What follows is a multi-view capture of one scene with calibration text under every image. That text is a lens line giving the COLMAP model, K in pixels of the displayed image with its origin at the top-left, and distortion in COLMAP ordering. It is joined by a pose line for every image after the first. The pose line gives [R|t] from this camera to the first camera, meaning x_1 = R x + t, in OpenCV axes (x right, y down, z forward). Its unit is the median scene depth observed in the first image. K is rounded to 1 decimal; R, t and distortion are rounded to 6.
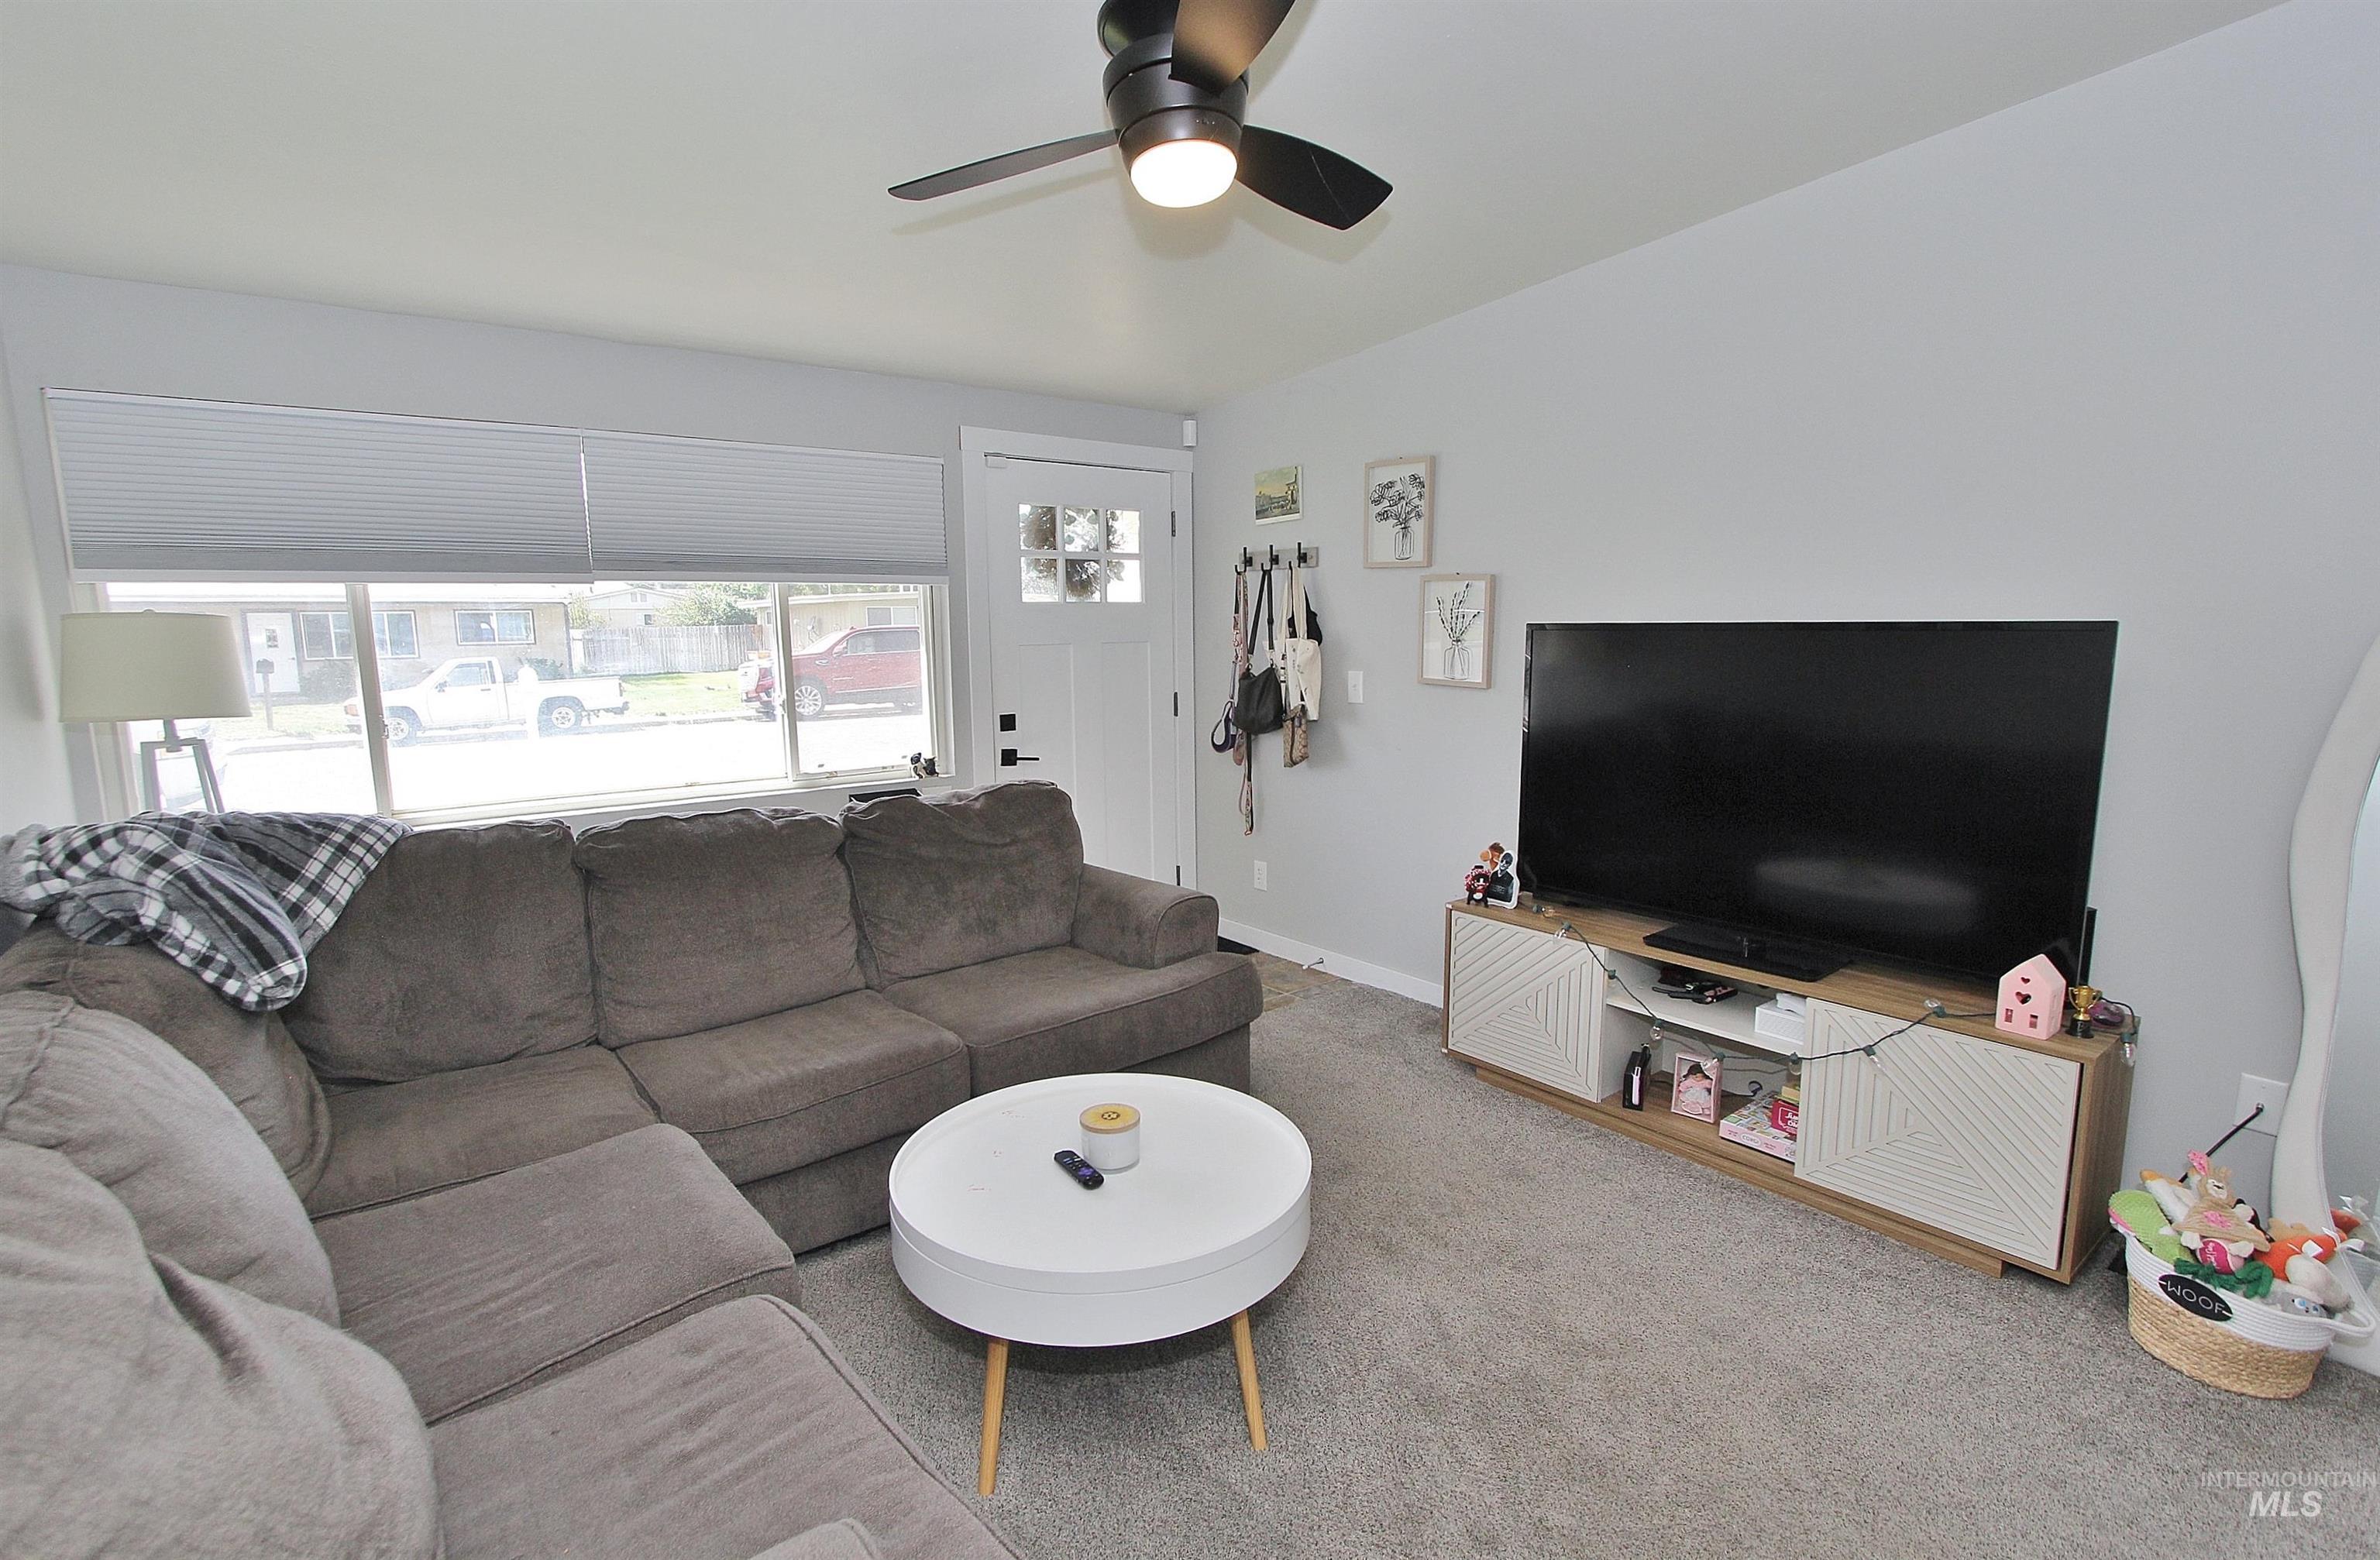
lens RADIAL K [[1106.3, 0, 1190.0], [0, 1106.3, 780.0], [0, 0, 1]] dist [-0.012148, 0.000807]
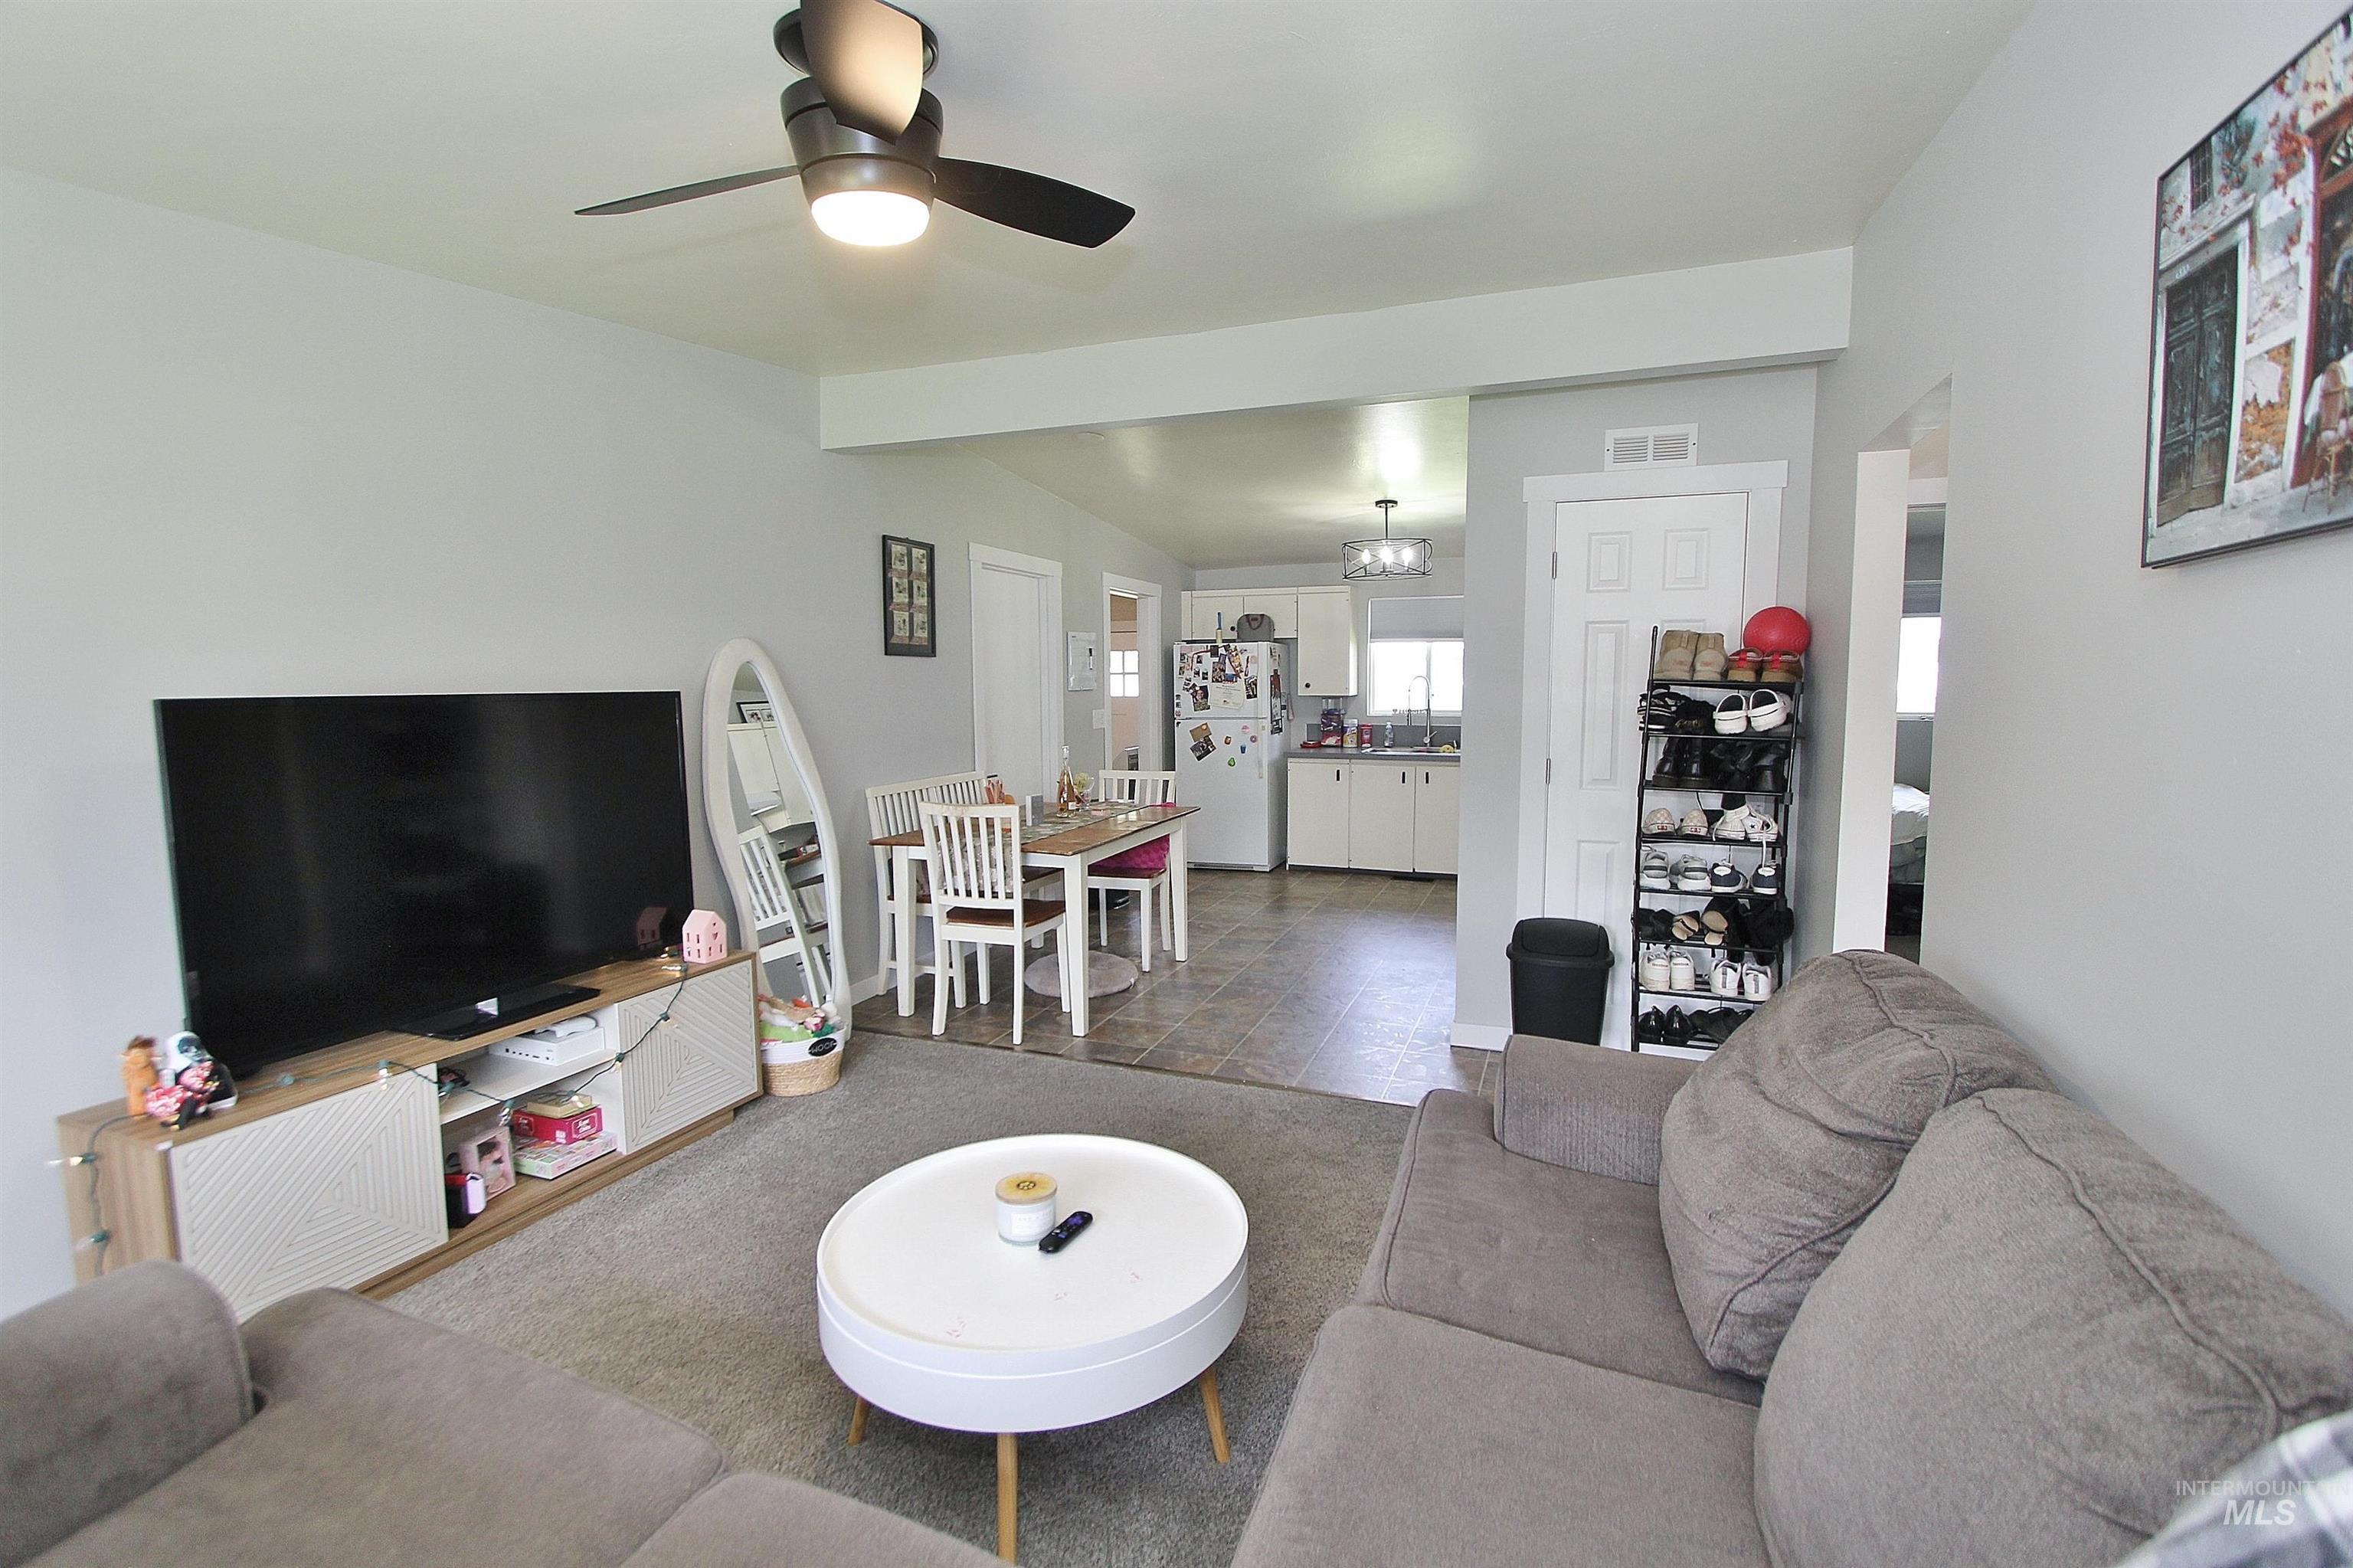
lens RADIAL K [[1088.0, 0, 1176.5], [0, 1088.0, 784.0], [0, 0, 1]] dist [-0.014597, 0.000268]
pose [[-0.509077, -0.064861, 0.858274, -0.696559], [0.139156, 0.977836, 0.156436, -0.128860], [-0.849398, 0.199072, -0.488768, 0.924151]]
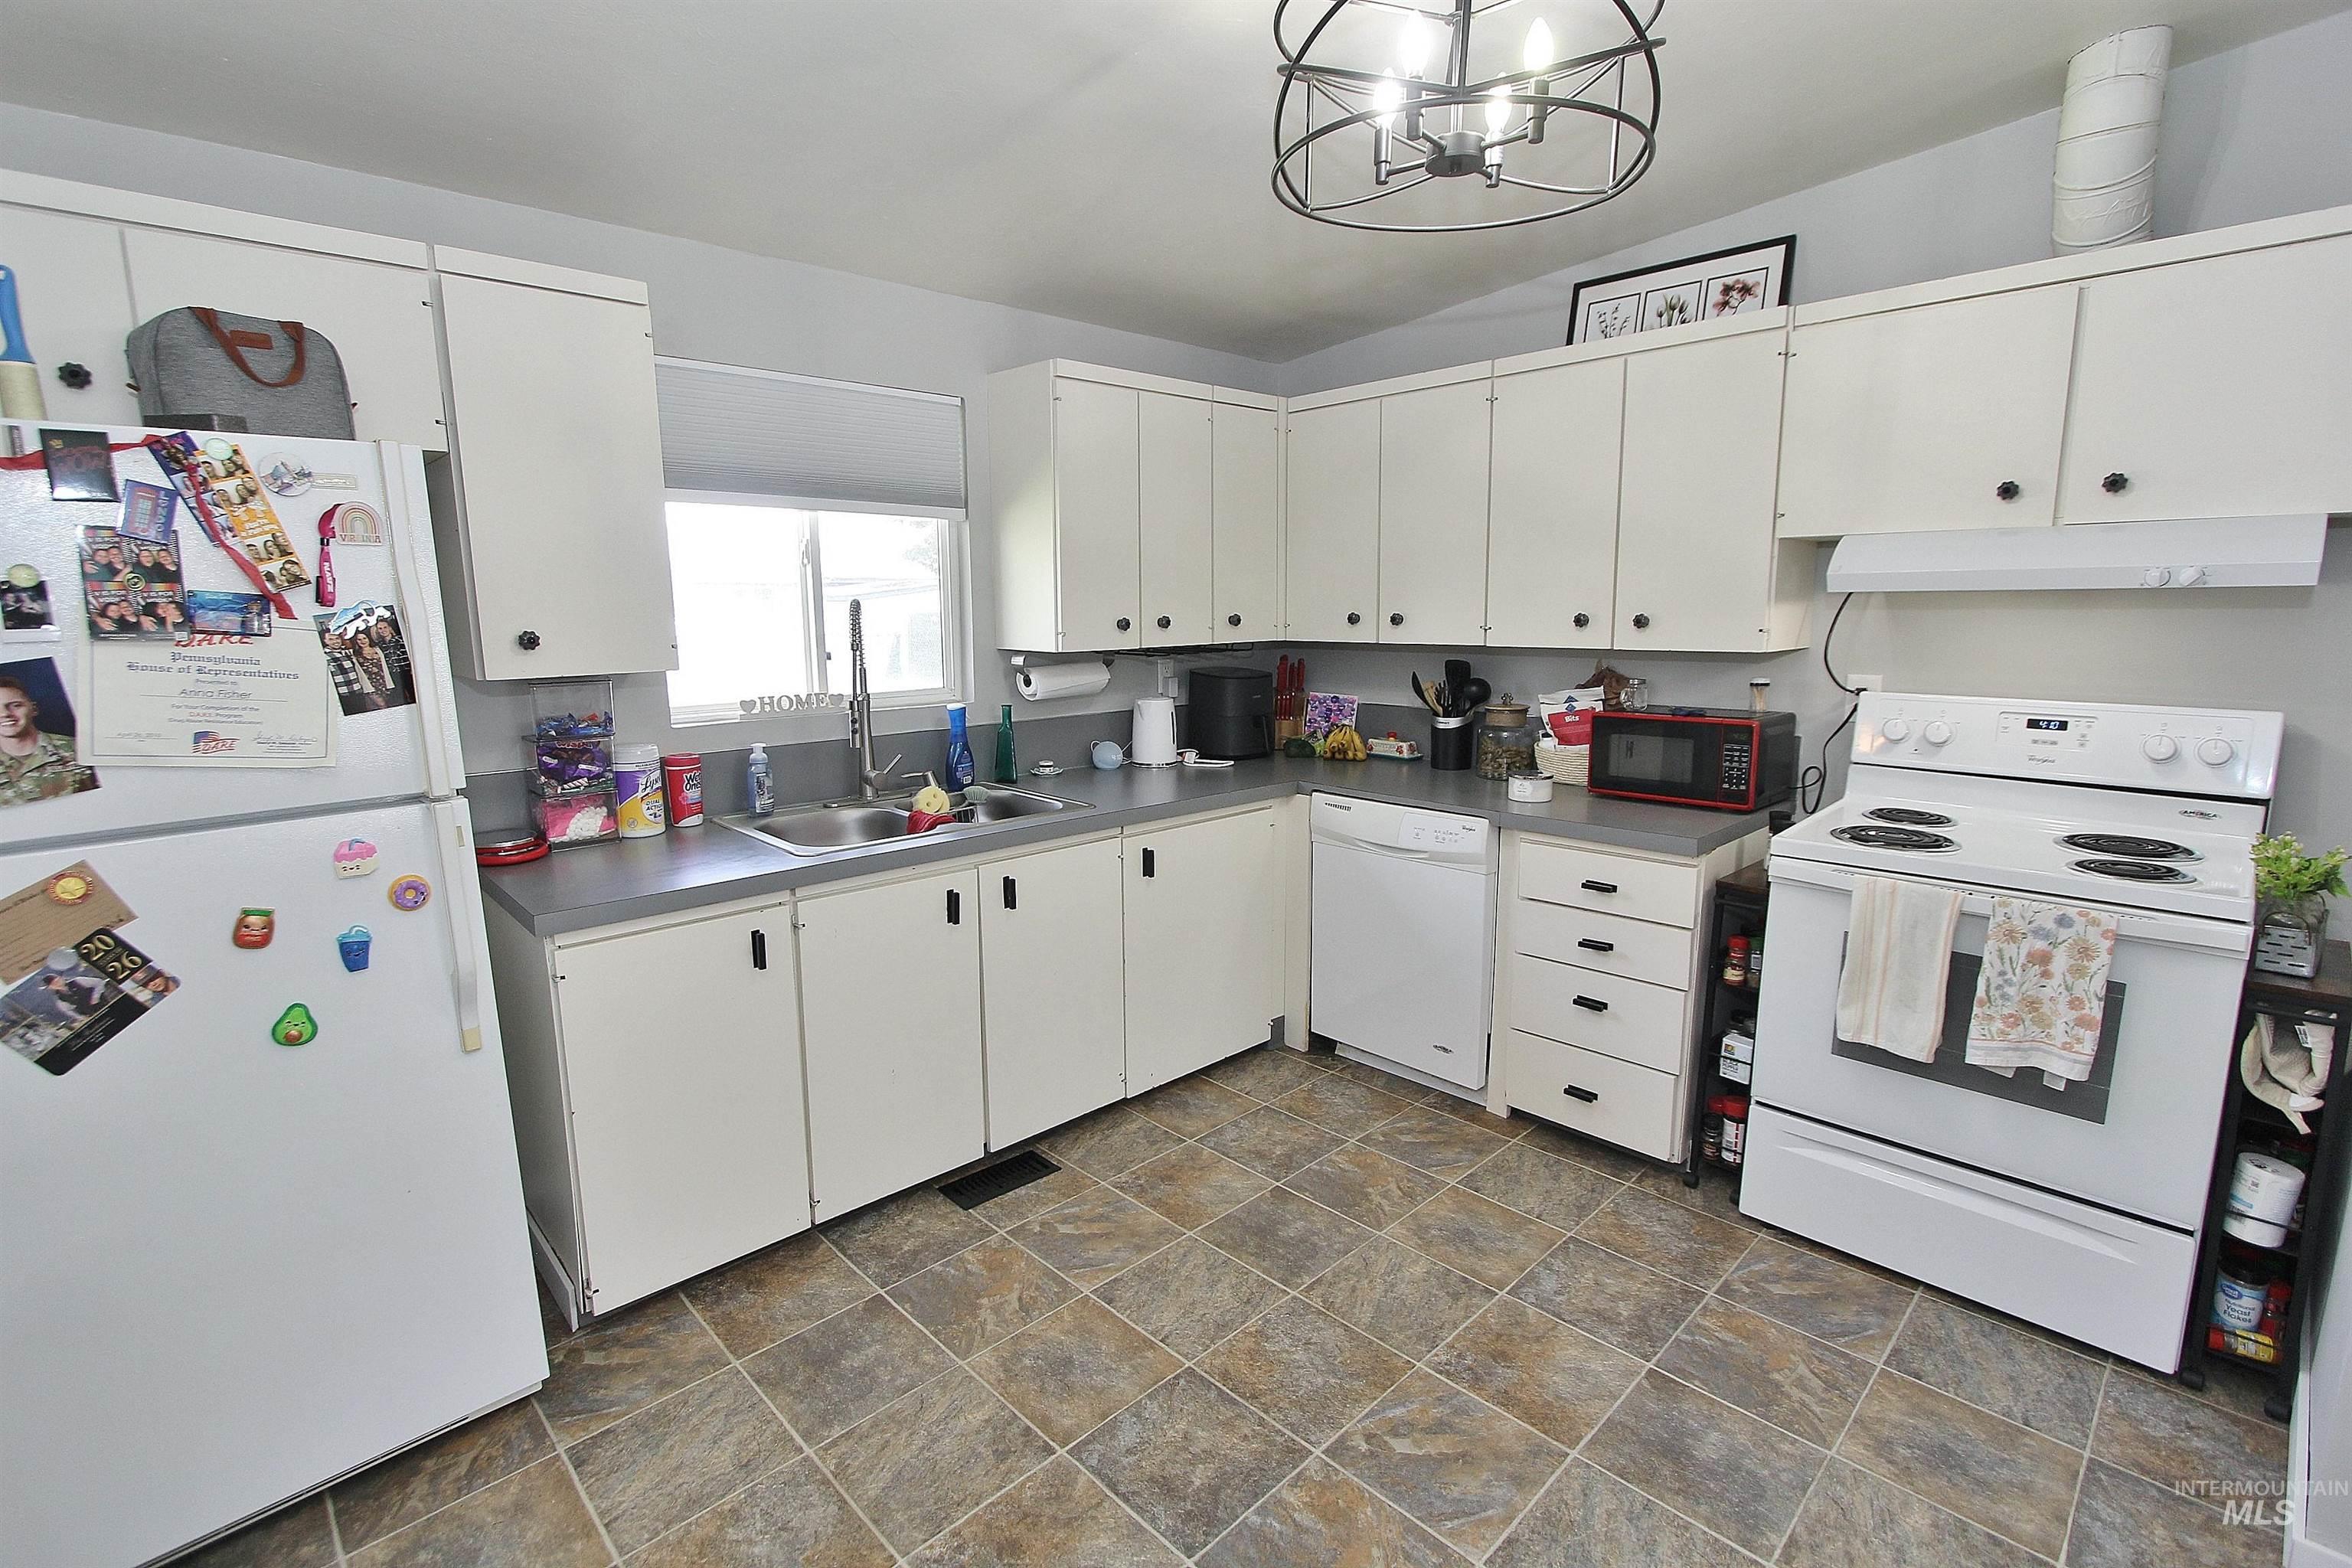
lens RADIAL K [[1087.5, 0, 1176.0], [0, 1087.5, 784.0], [0, 0, 1]] dist [-0.014597, 0.000268]
pose [[-0.995529, 0.041987, -0.084607, 1.223015], [0.014071, 0.951696, 0.306718, -0.016151], [0.093398, 0.304156, -0.948033, -0.034514]]
